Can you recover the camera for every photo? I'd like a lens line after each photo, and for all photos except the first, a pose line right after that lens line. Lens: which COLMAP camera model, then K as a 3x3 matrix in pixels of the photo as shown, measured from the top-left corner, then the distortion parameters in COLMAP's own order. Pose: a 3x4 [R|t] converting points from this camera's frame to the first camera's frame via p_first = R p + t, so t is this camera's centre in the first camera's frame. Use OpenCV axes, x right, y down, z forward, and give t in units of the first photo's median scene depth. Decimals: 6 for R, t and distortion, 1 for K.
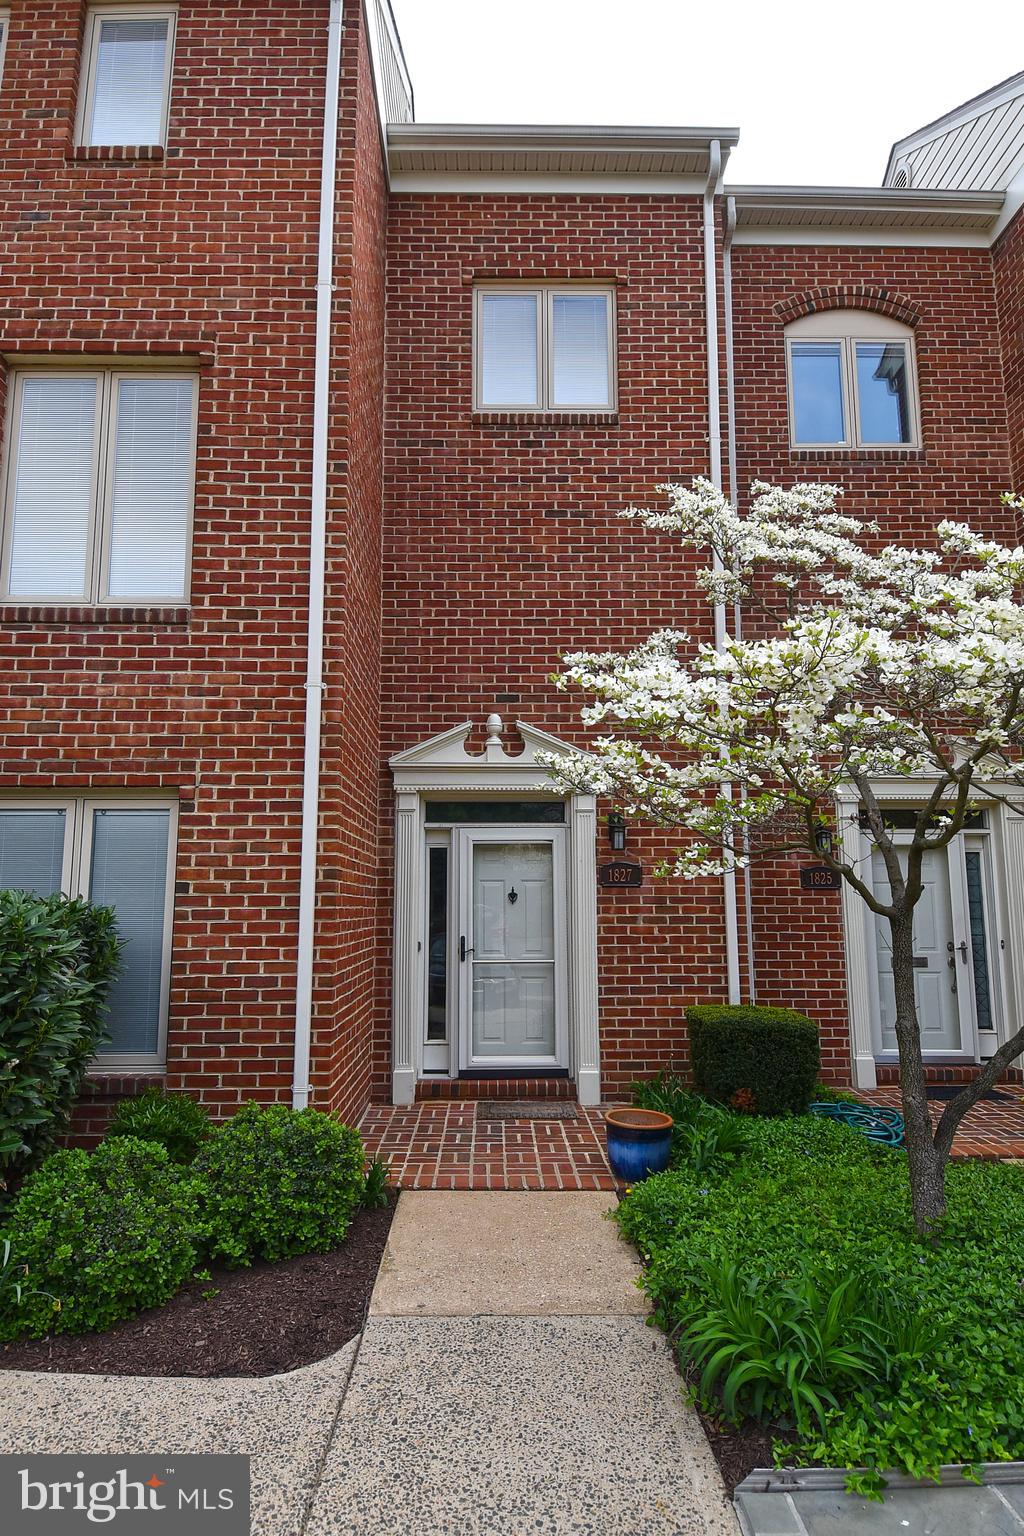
lens RADIAL K [[826.7, 0, 509.6], [0, 826.7, 791.0], [0, 0, 1]] dist [0.047014, -0.061651]
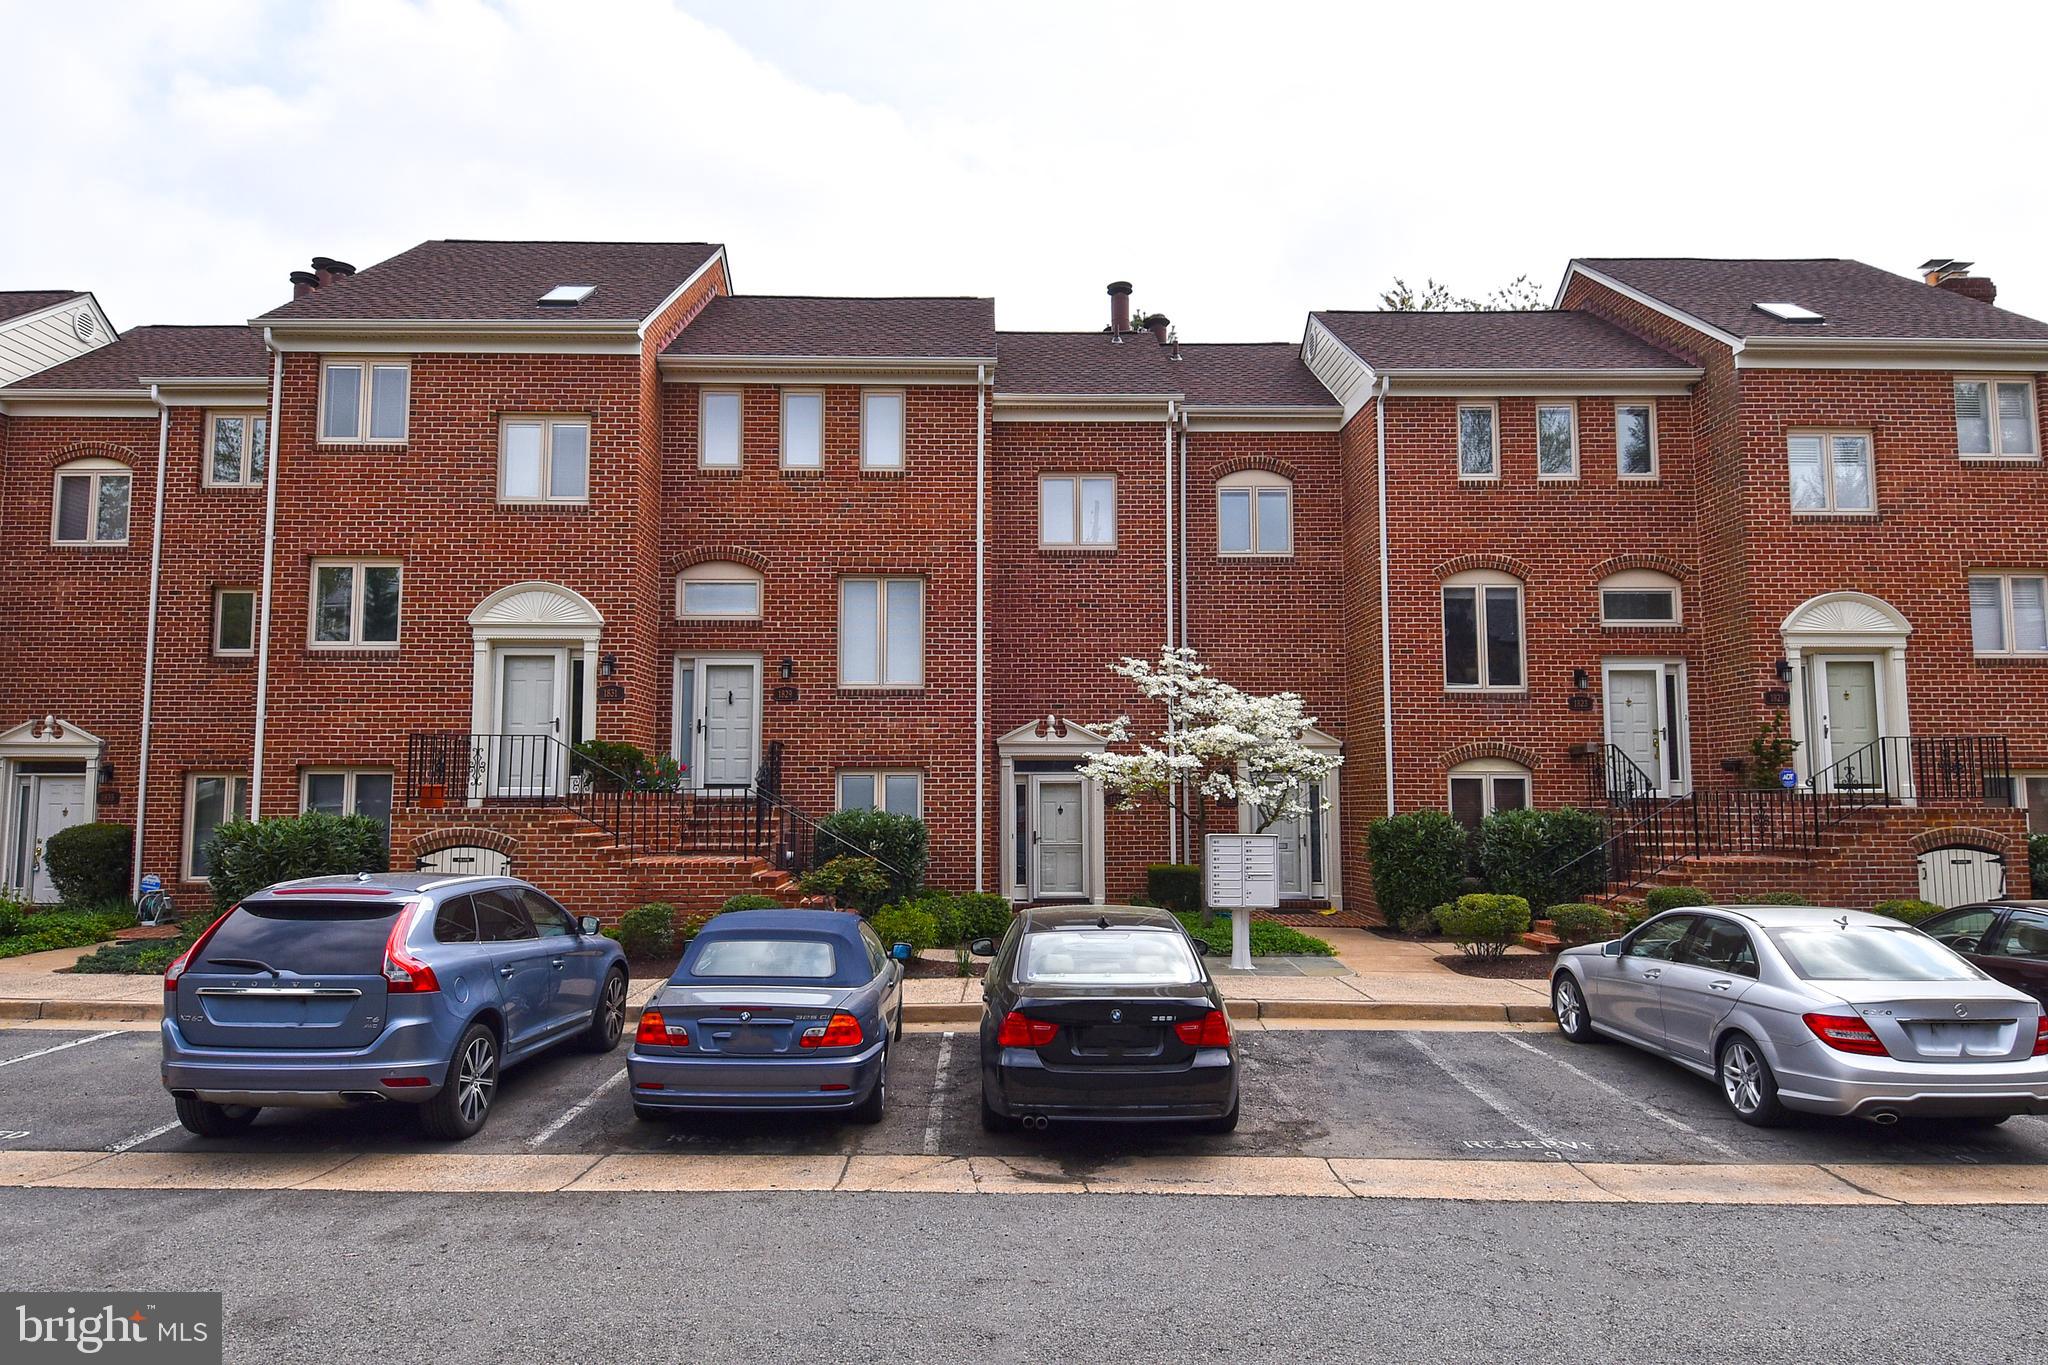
lens RADIAL K [[1328.2, 0, 1024.0], [0, 1328.2, 682.5], [0, 0, 1]] dist [0.002222, 0.000445]
pose [[0.999977, 0.000360, 0.006792, -0.102192], [-0.000685, 0.998855, 0.047836, -0.316381], [-0.006767, -0.047839, 0.998832, -2.060473]]
